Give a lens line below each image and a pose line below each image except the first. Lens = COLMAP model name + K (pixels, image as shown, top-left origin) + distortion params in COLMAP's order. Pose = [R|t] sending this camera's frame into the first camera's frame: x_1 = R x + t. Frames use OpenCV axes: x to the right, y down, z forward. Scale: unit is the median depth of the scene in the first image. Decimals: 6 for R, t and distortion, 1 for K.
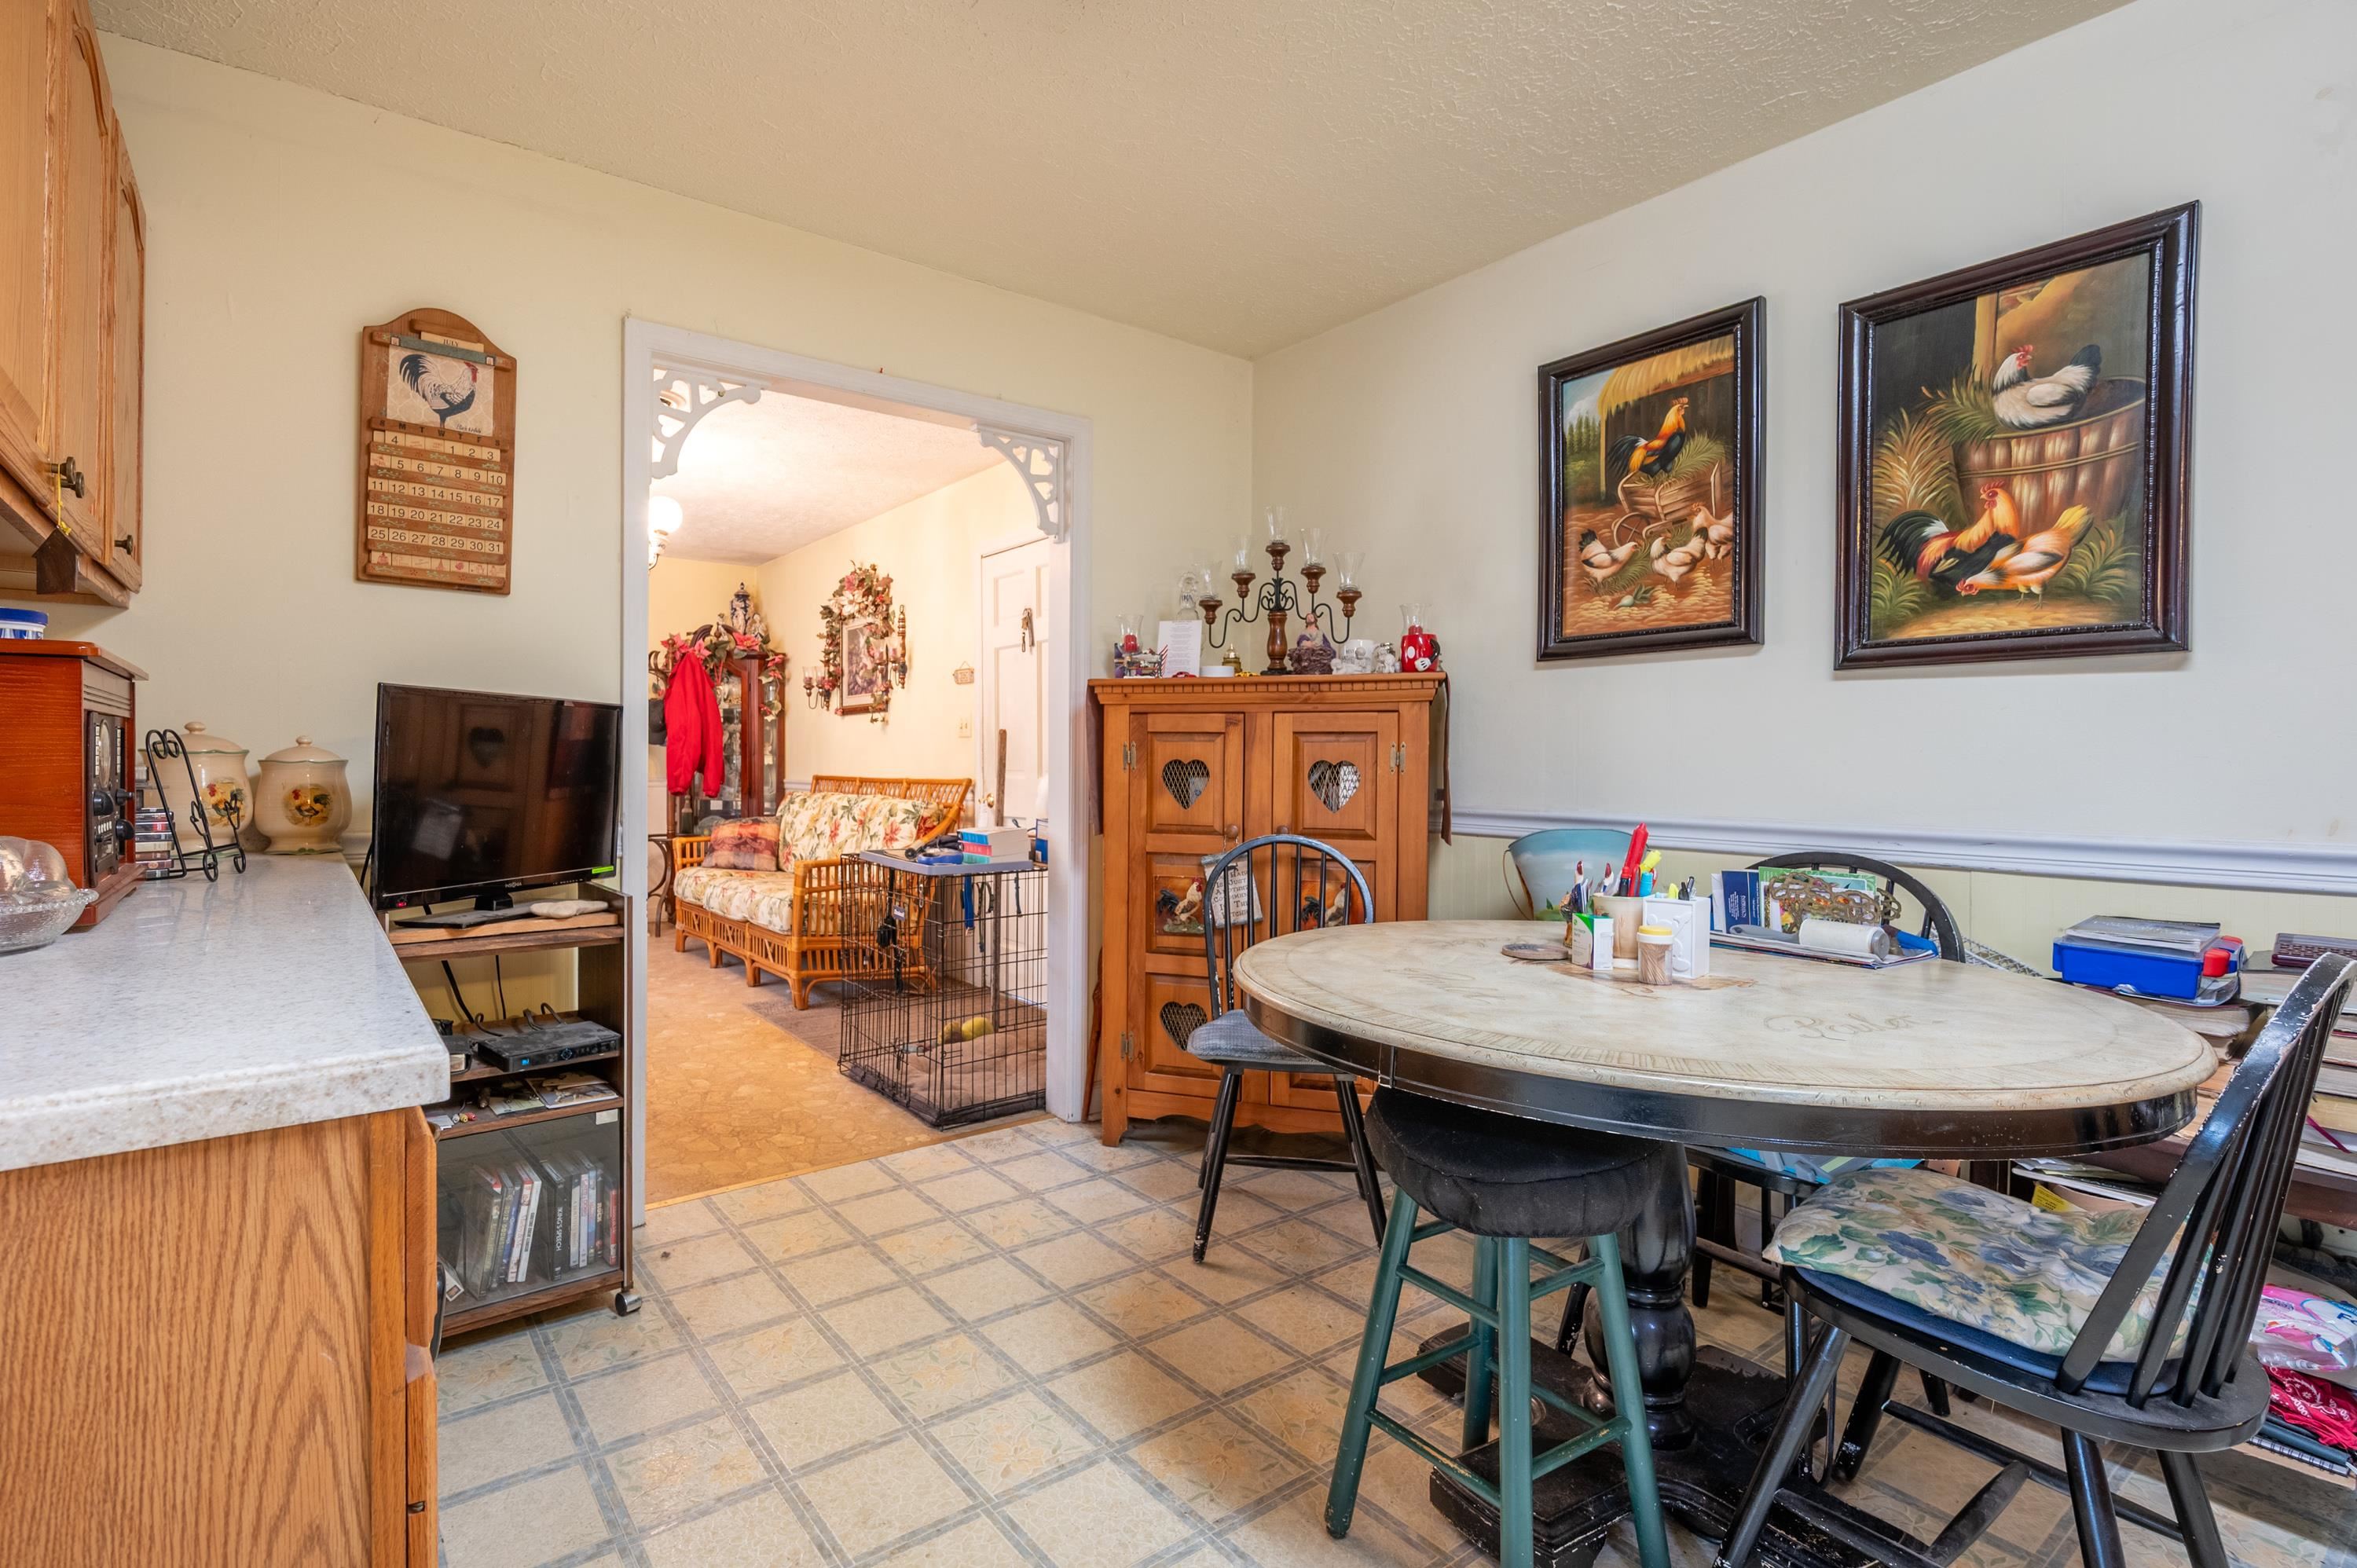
lens RADIAL K [[1089.5, 0, 1051.2], [0, 1089.5, 771.2], [0, 0, 1]] dist [-0.003479, -0.000612]
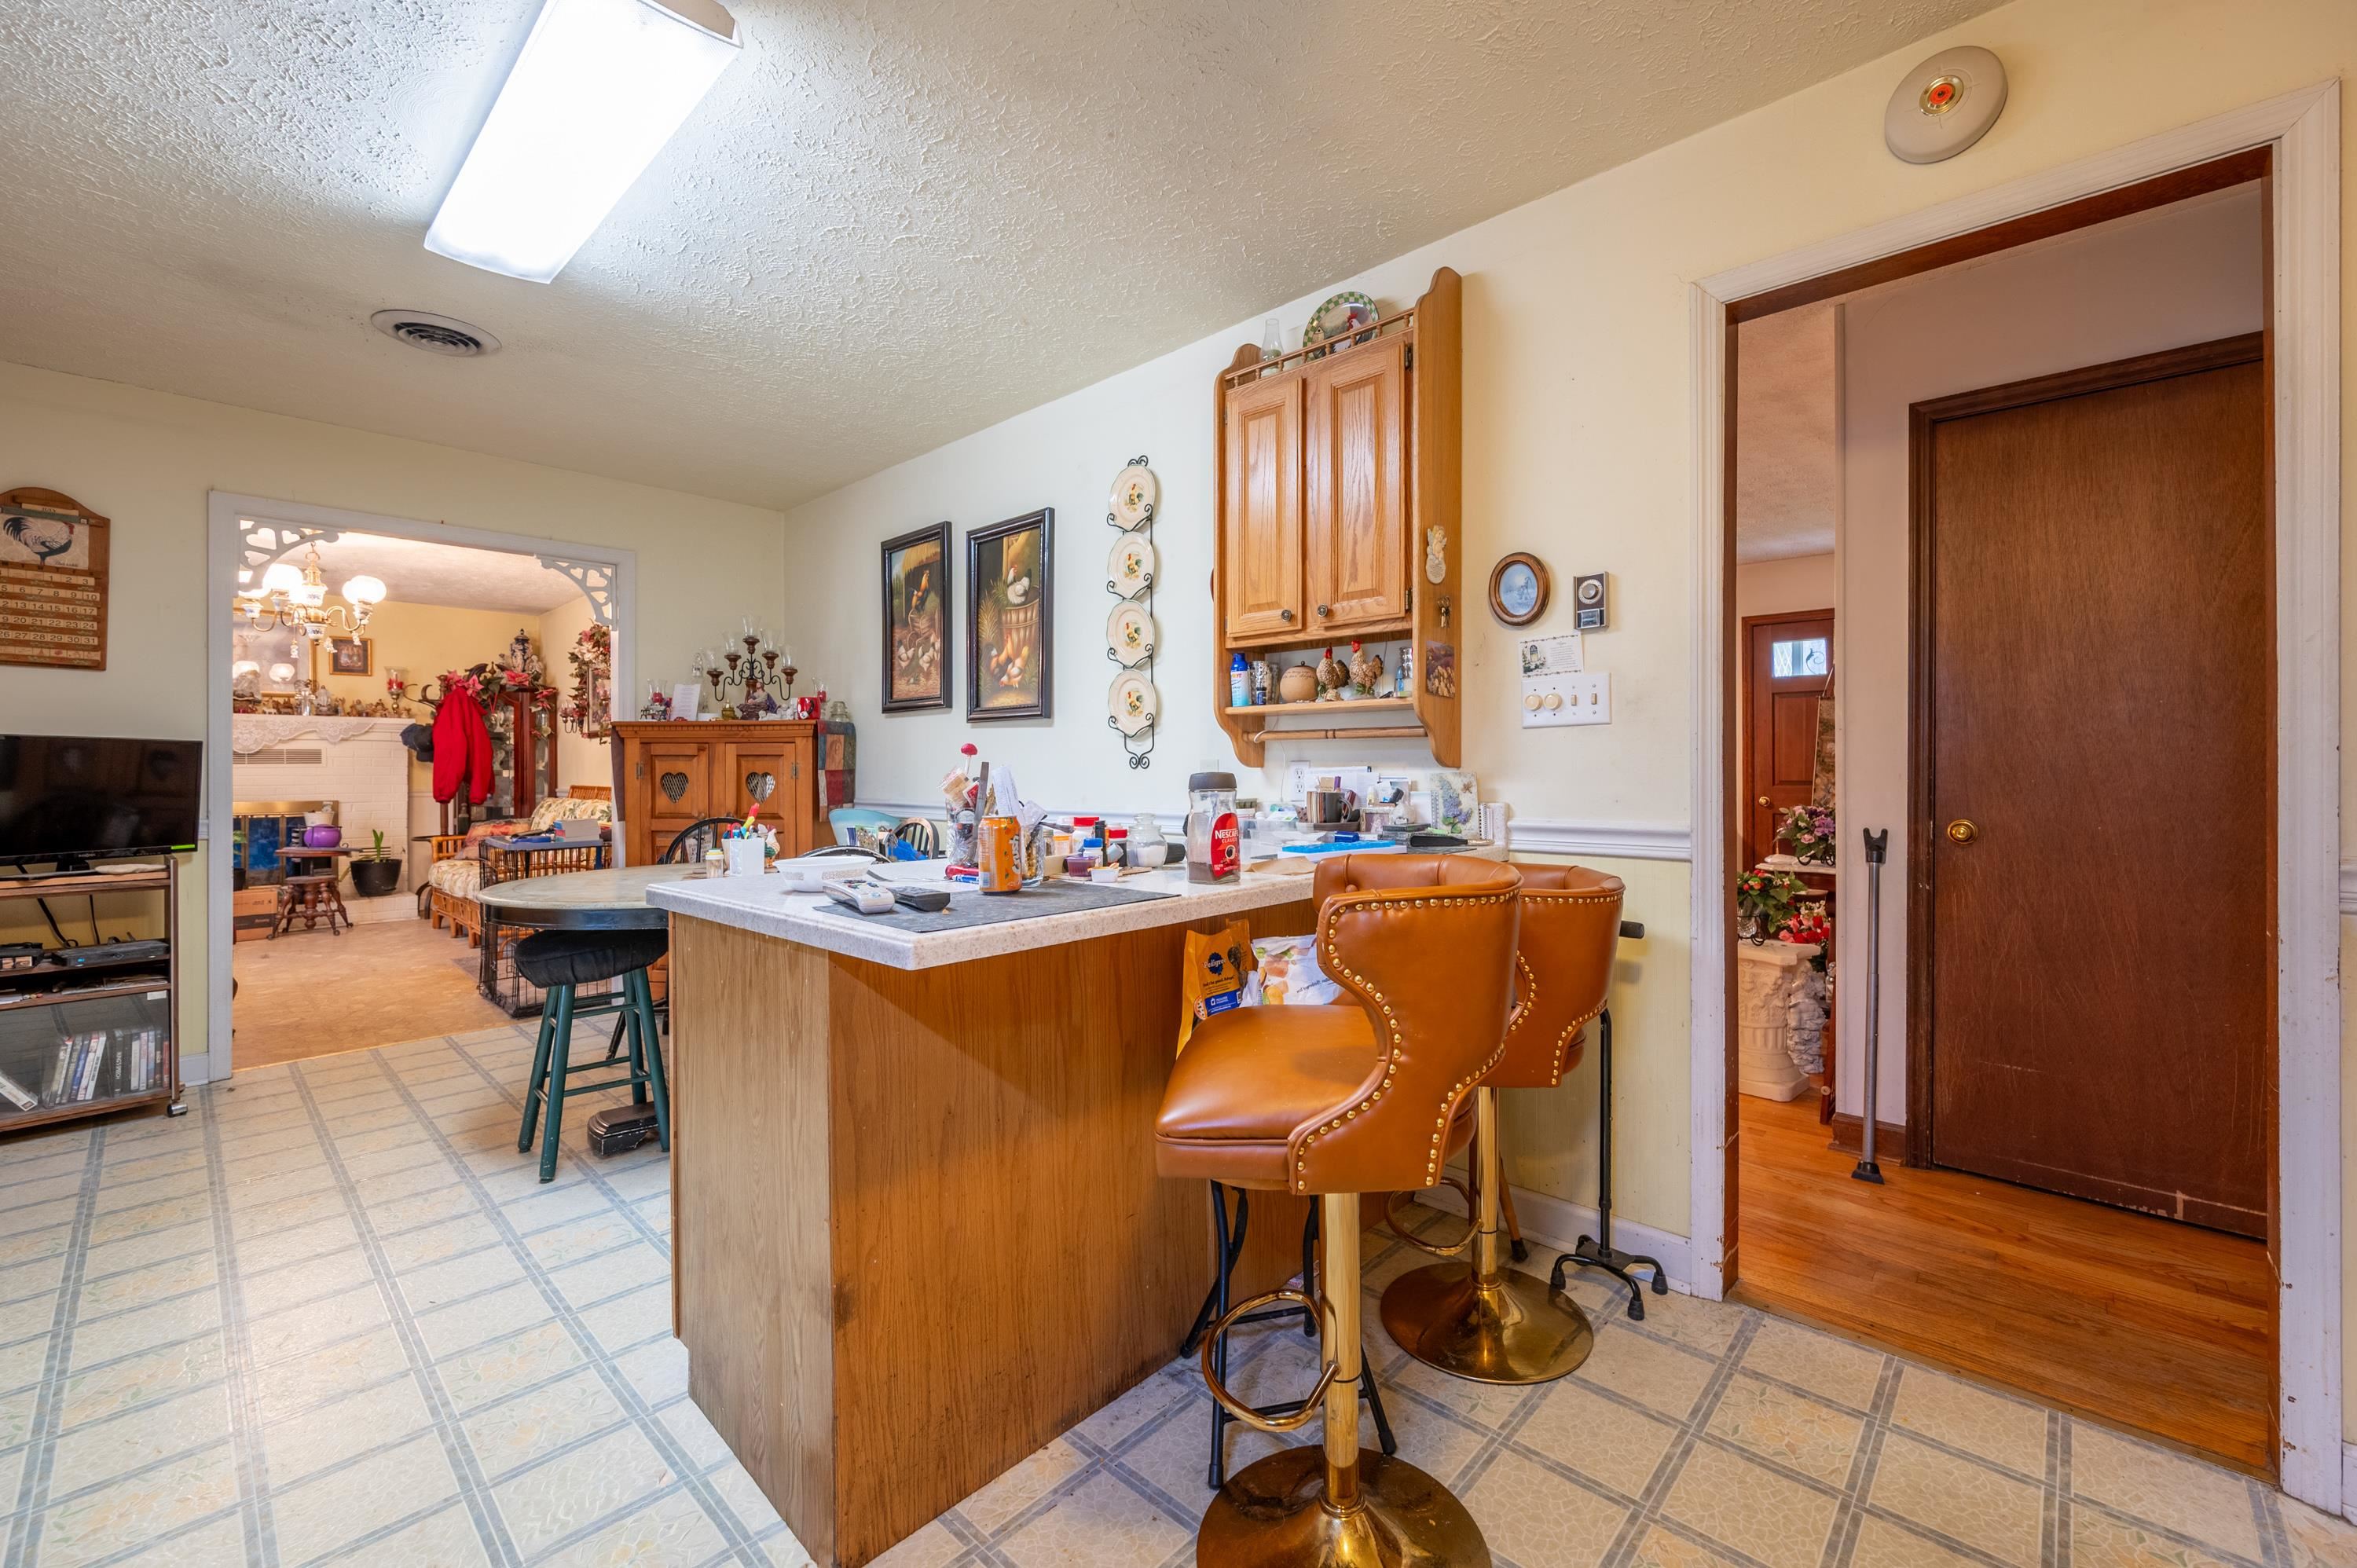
lens RADIAL K [[944.2, 0, 1226.8], [0, 944.2, 770.4], [0, 0, 1]] dist [-0.000364, -0.000196]
pose [[0.971731, -0.008424, 0.235939, 0.641925], [0.010552, 0.999914, -0.007756, 0.006372], [-0.235854, 0.010027, 0.971737, -0.592634]]
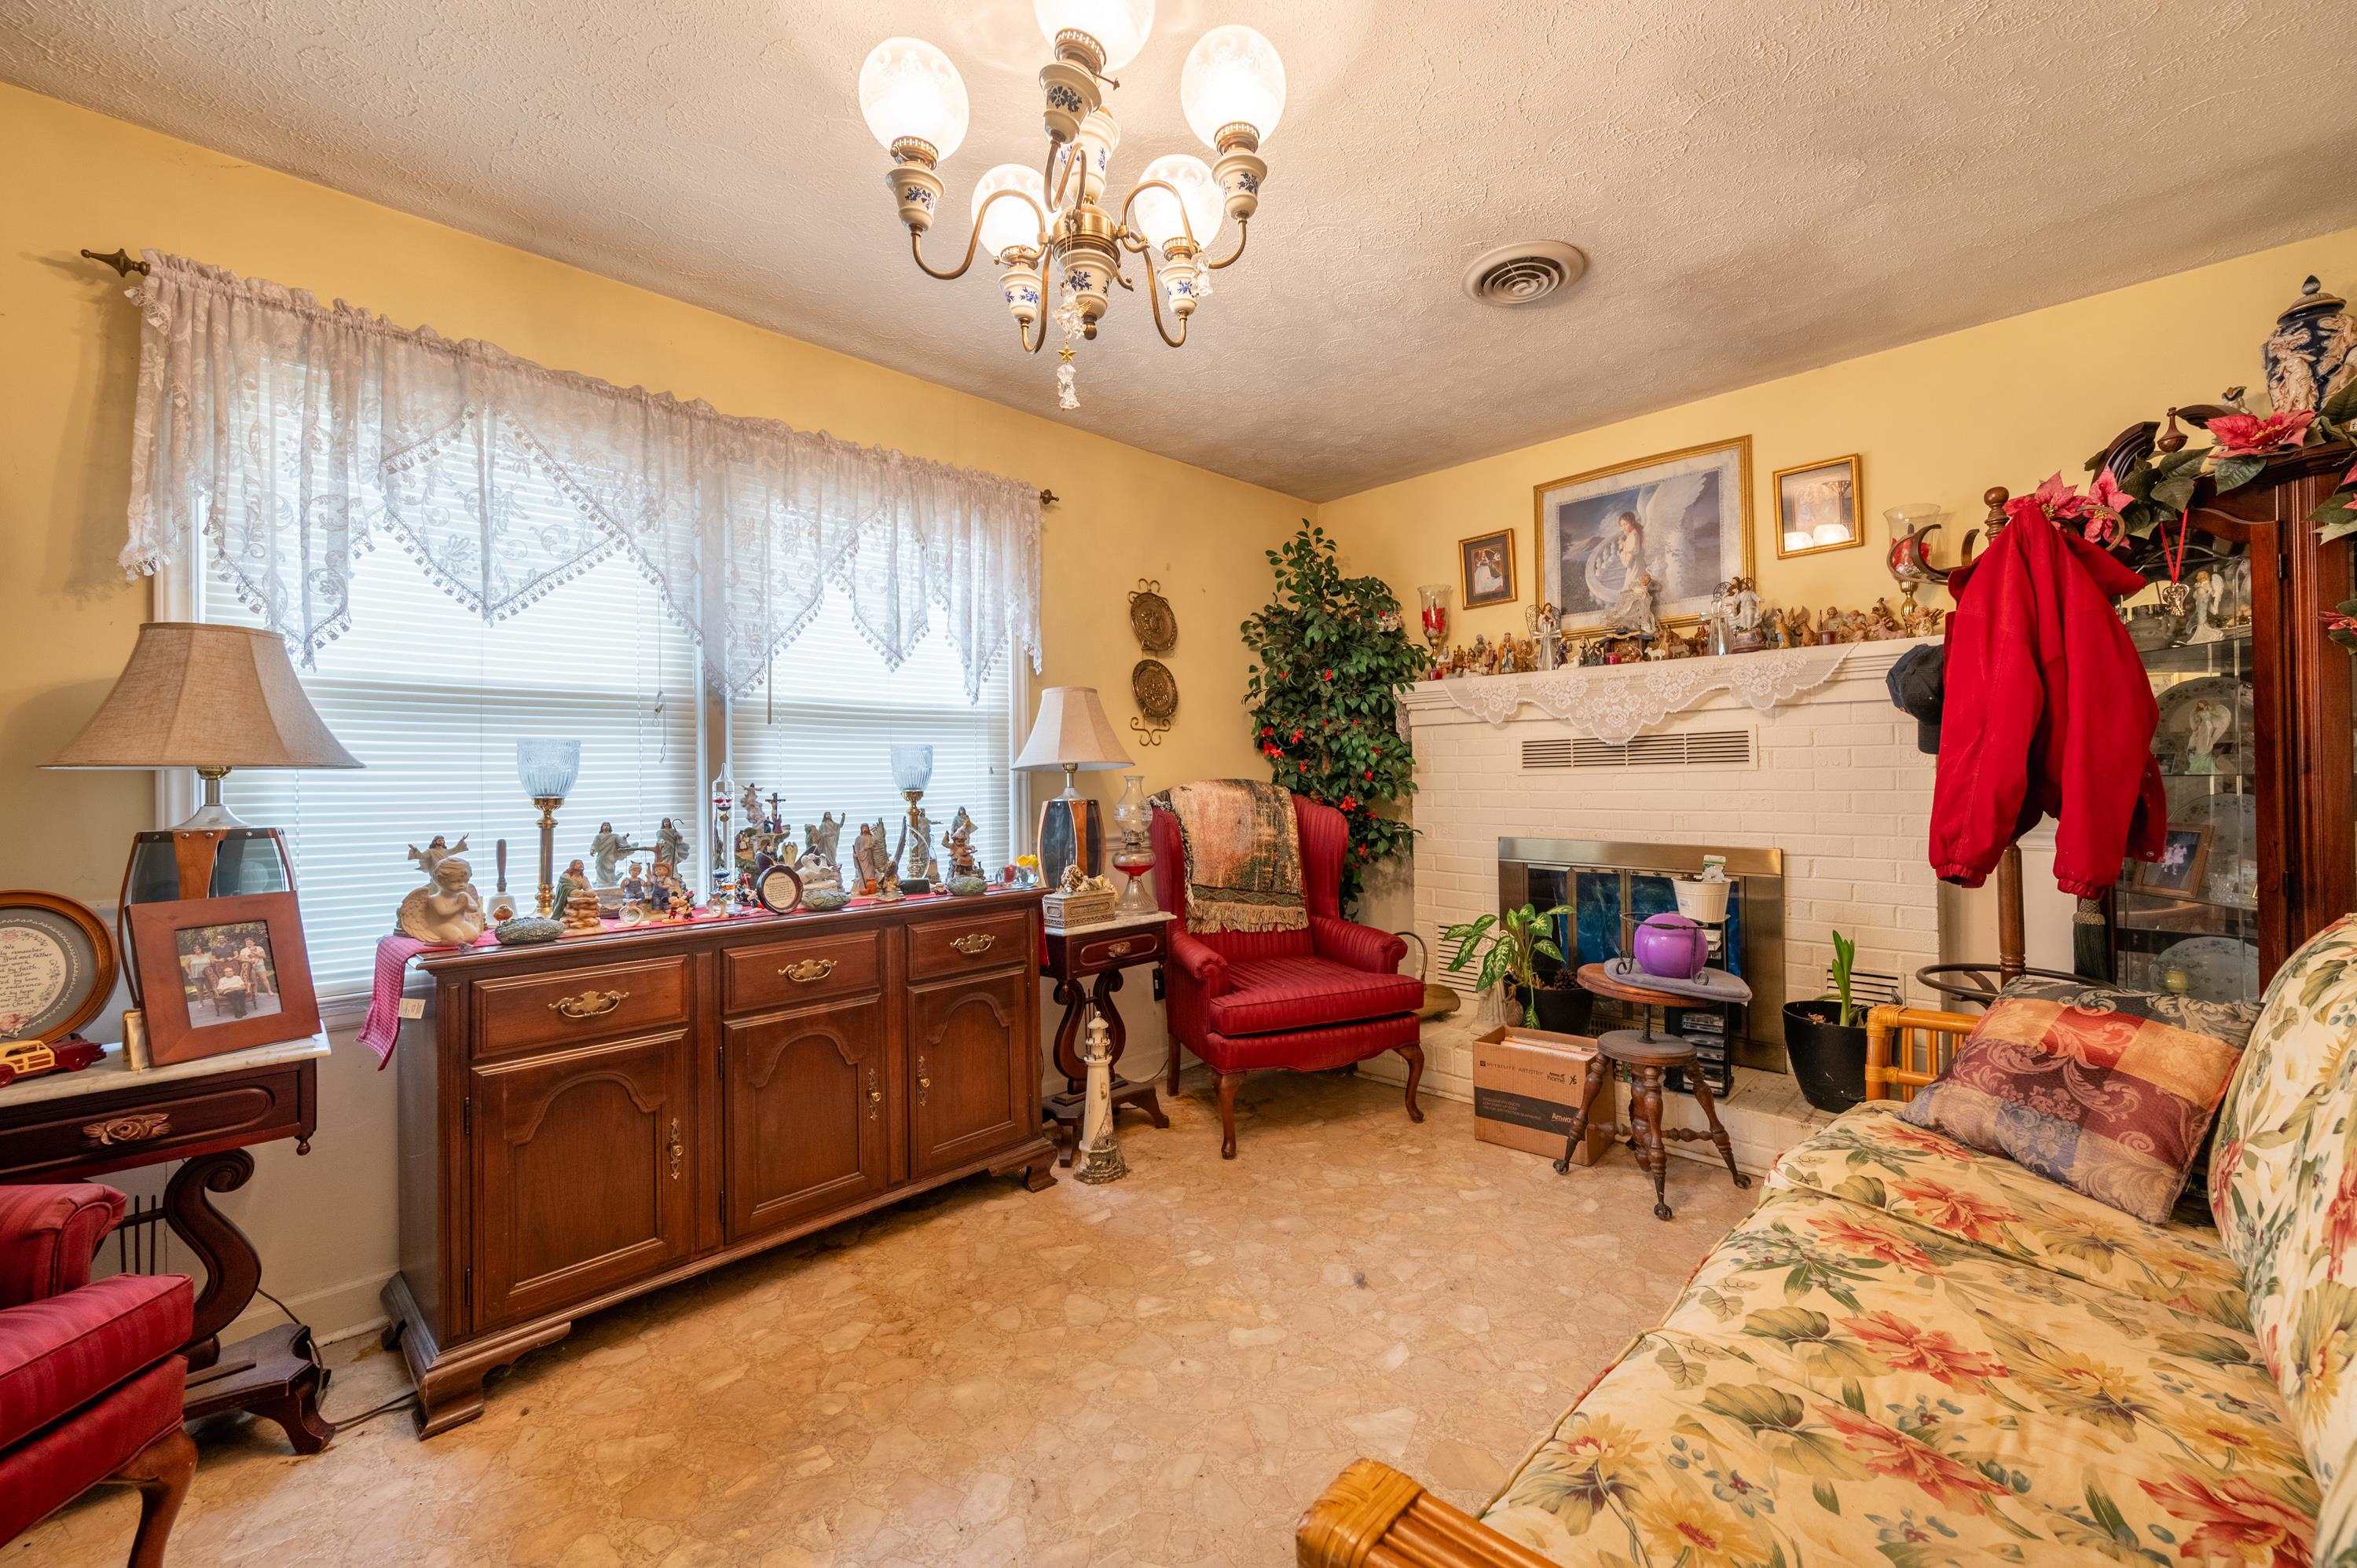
lens RADIAL K [[944.2, 0, 1226.8], [0, 944.2, 770.4], [0, 0, 1]] dist [-0.000364, -0.000196]
pose [[0.199276, -0.015590, -0.979819, -0.166502], [0.004557, 0.999877, -0.014982, -0.034104], [0.979933, -0.001479, 0.199323, 1.648577]]
